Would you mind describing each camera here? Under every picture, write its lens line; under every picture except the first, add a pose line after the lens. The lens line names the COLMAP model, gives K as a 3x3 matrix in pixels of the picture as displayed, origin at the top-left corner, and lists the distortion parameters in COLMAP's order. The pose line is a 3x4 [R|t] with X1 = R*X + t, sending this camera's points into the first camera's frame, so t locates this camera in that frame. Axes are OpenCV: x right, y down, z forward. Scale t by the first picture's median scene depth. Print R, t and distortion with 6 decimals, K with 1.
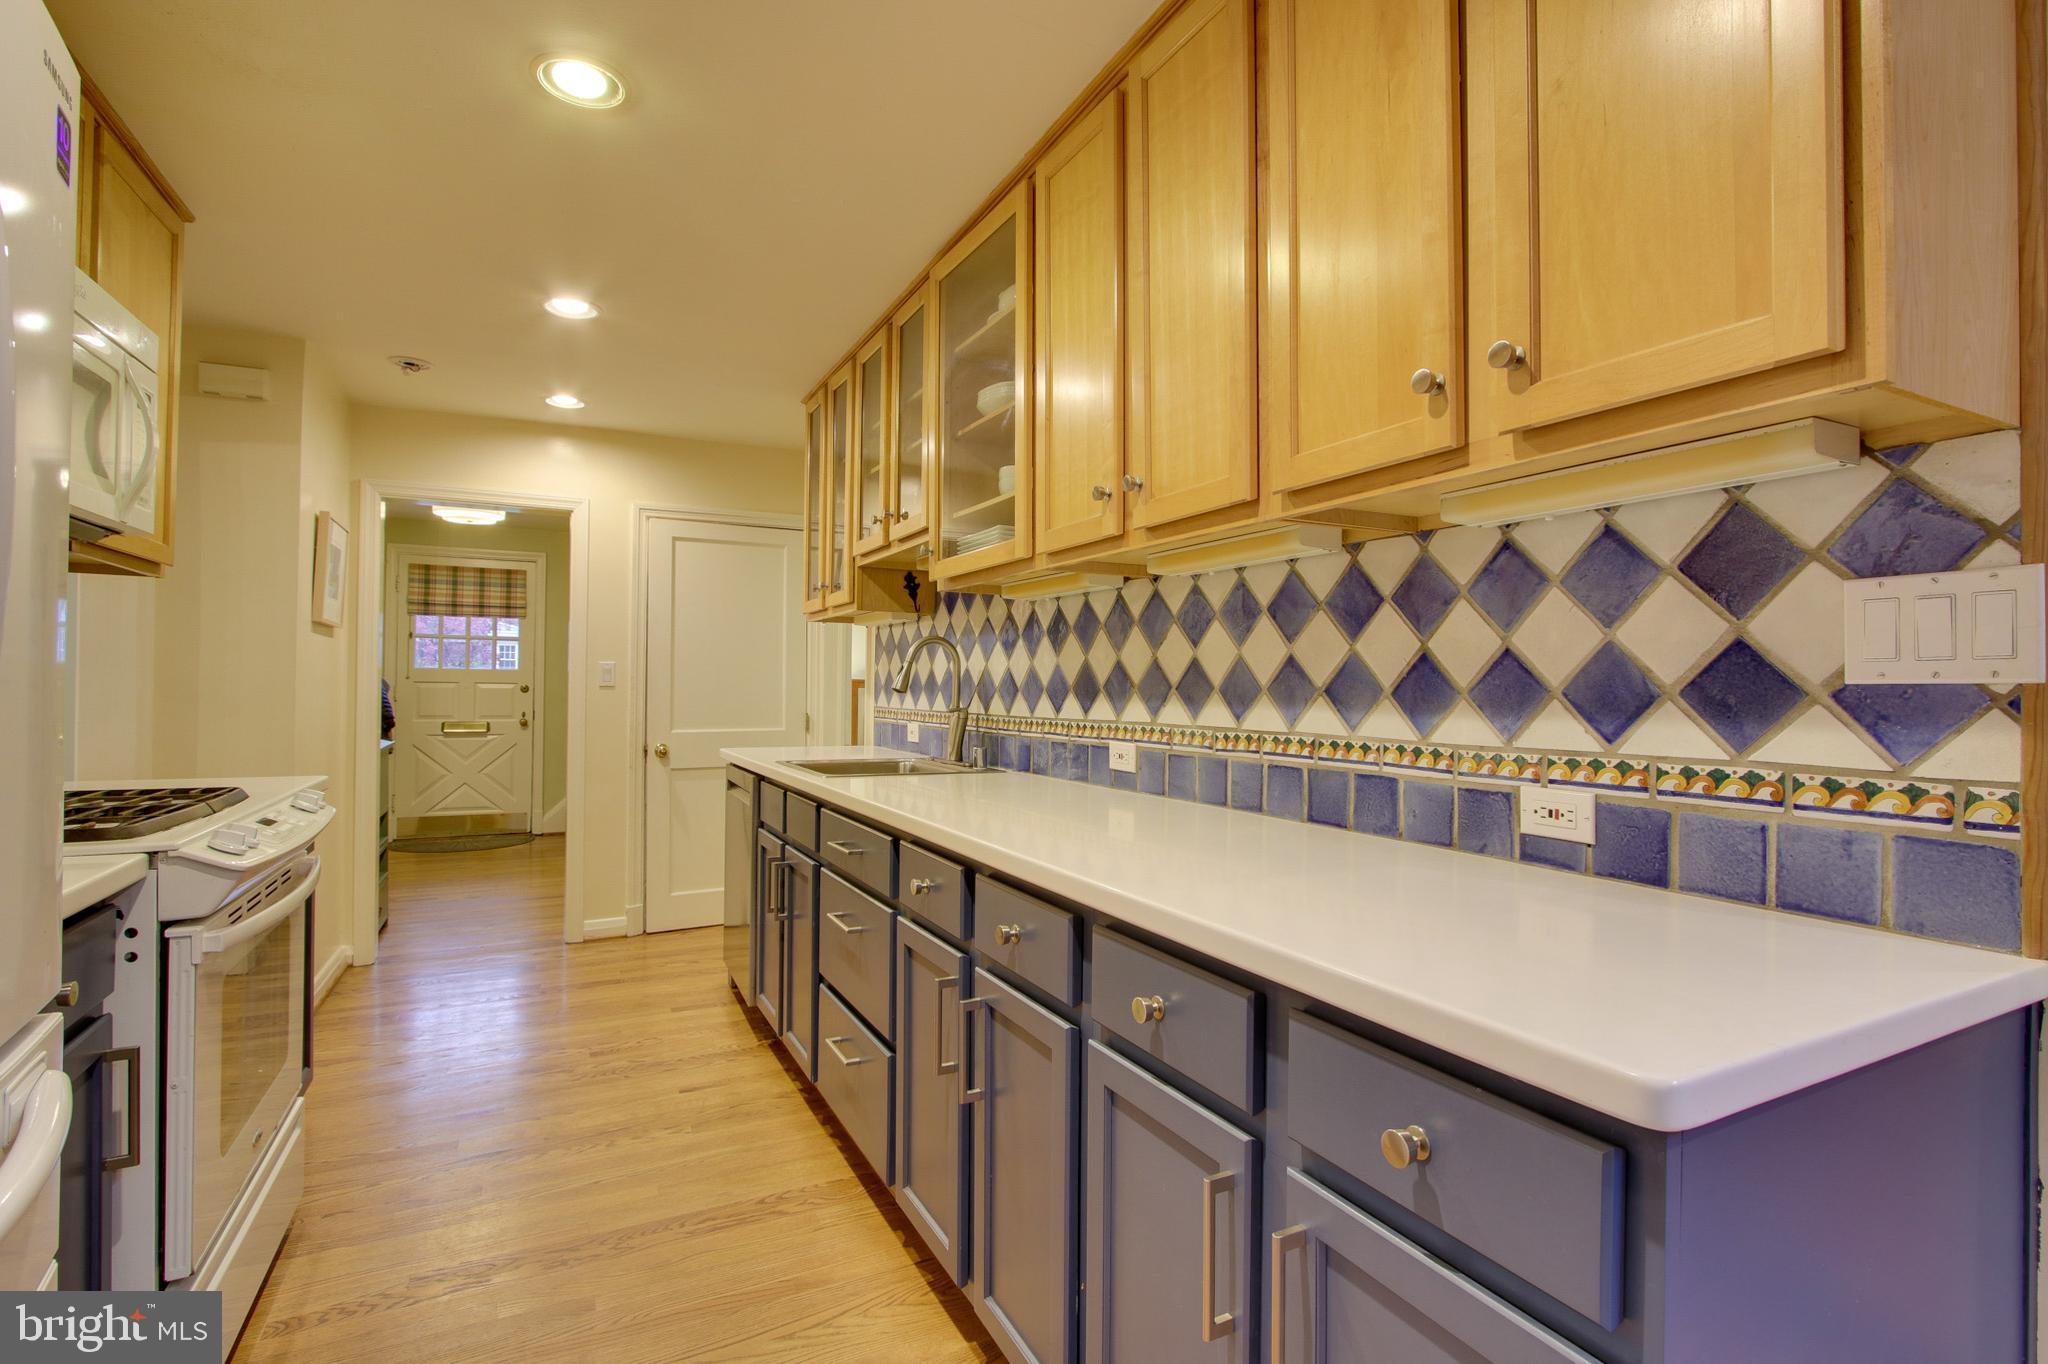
lens RADIAL K [[989.6, 0, 1032.4], [0, 989.6, 674.1], [0, 0, 1]] dist [-0.002521, -0.000075]
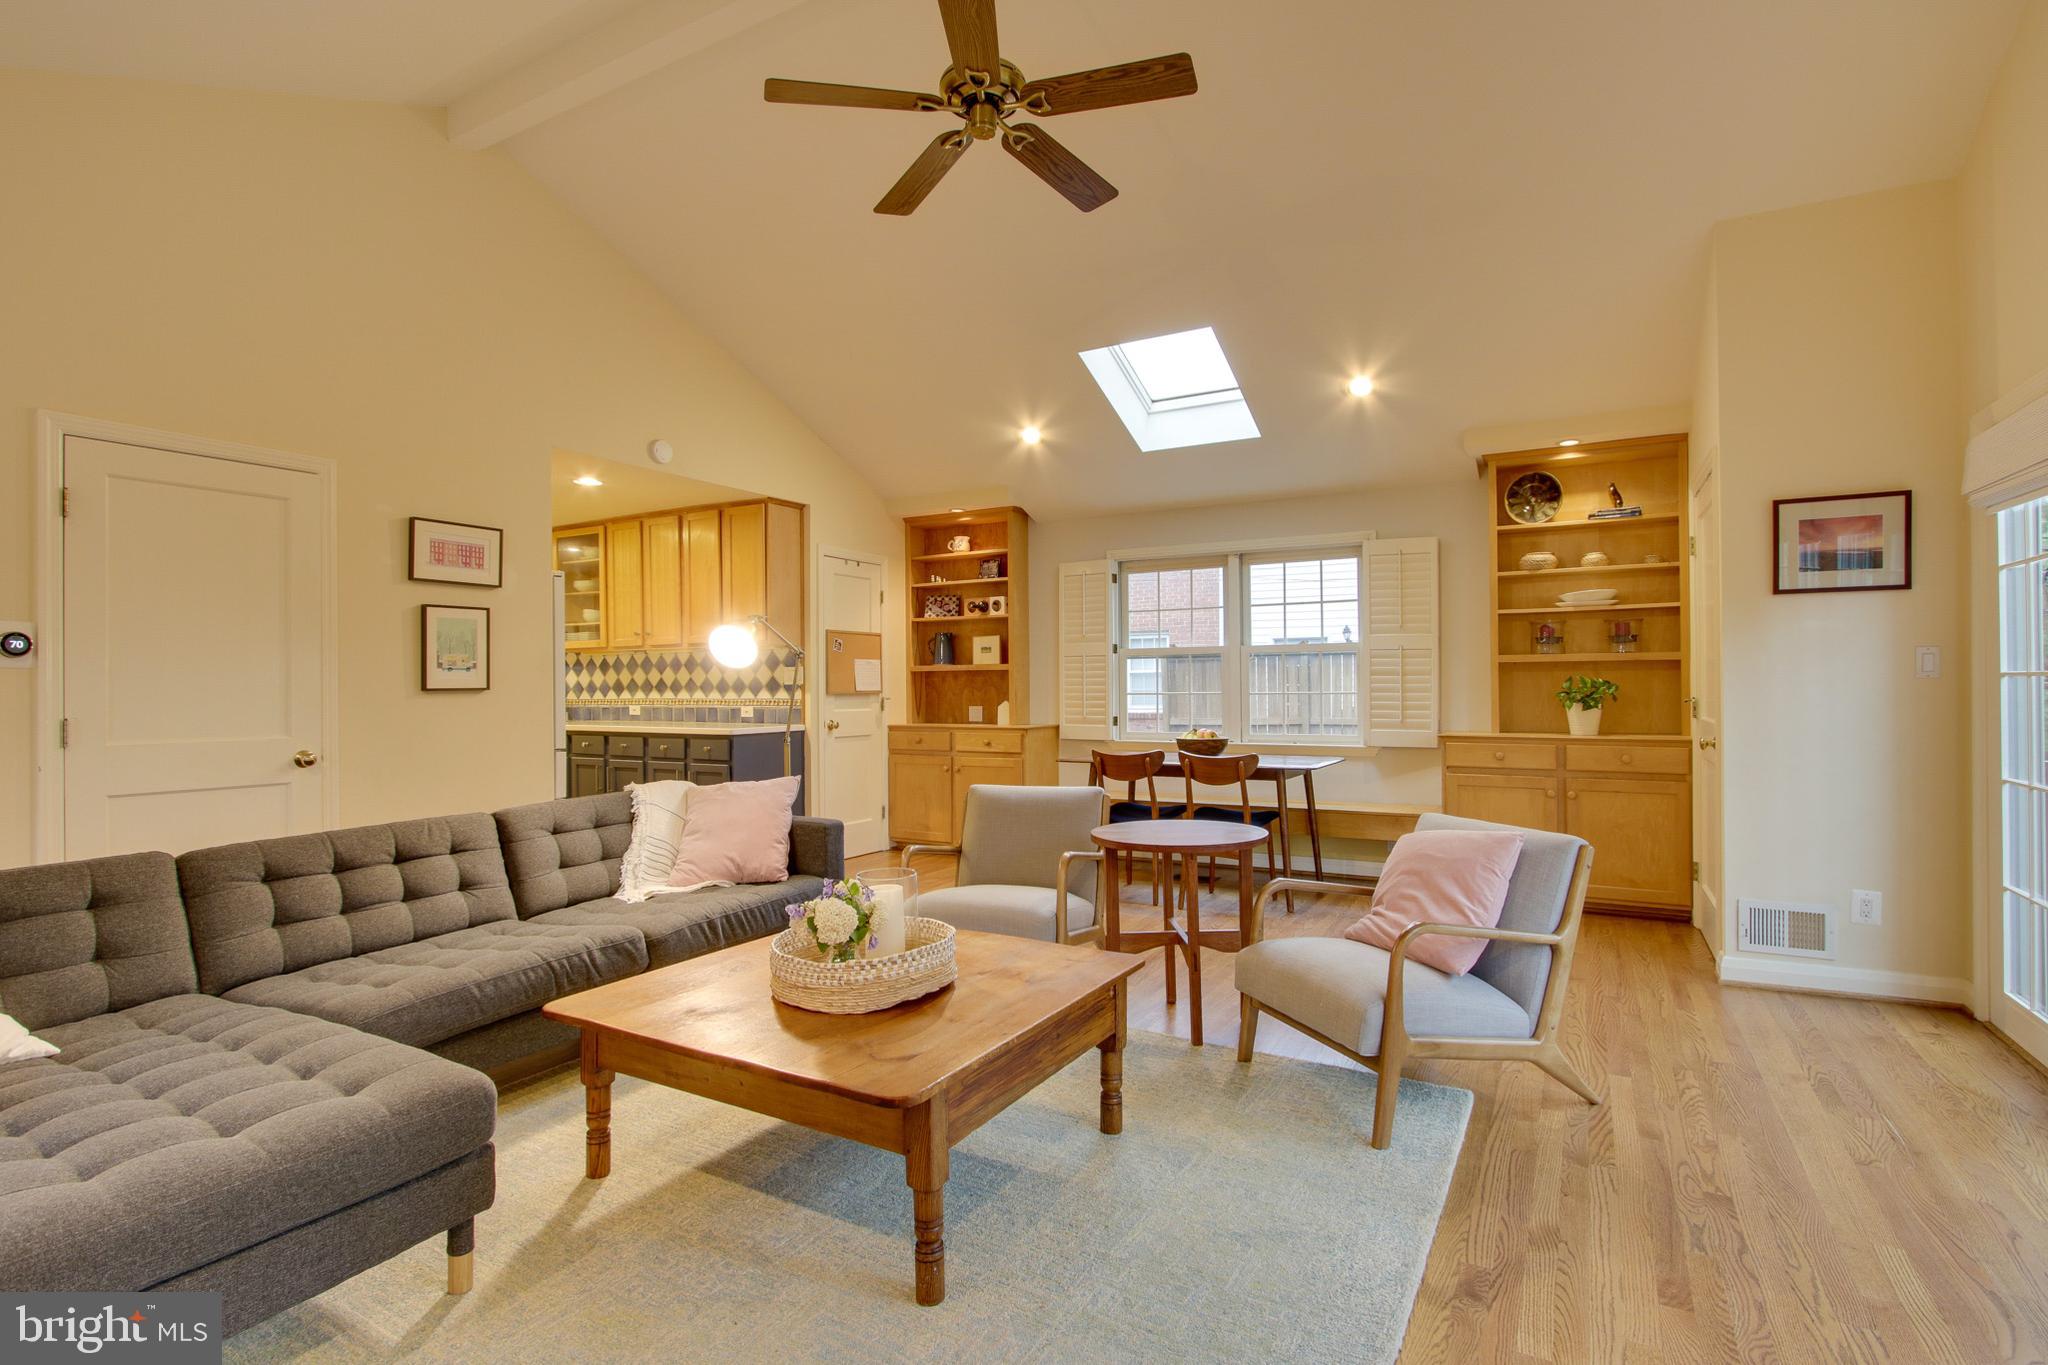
lens RADIAL K [[989.6, 0, 1029.2], [0, 989.6, 680.4], [0, 0, 1]] dist [-0.002521, -0.000075]
pose [[0.839782, -0.010020, 0.542832, -0.542599], [0.006760, 0.999945, 0.008000, -0.023838], [-0.542882, -0.003049, 0.839803, -2.216507]]
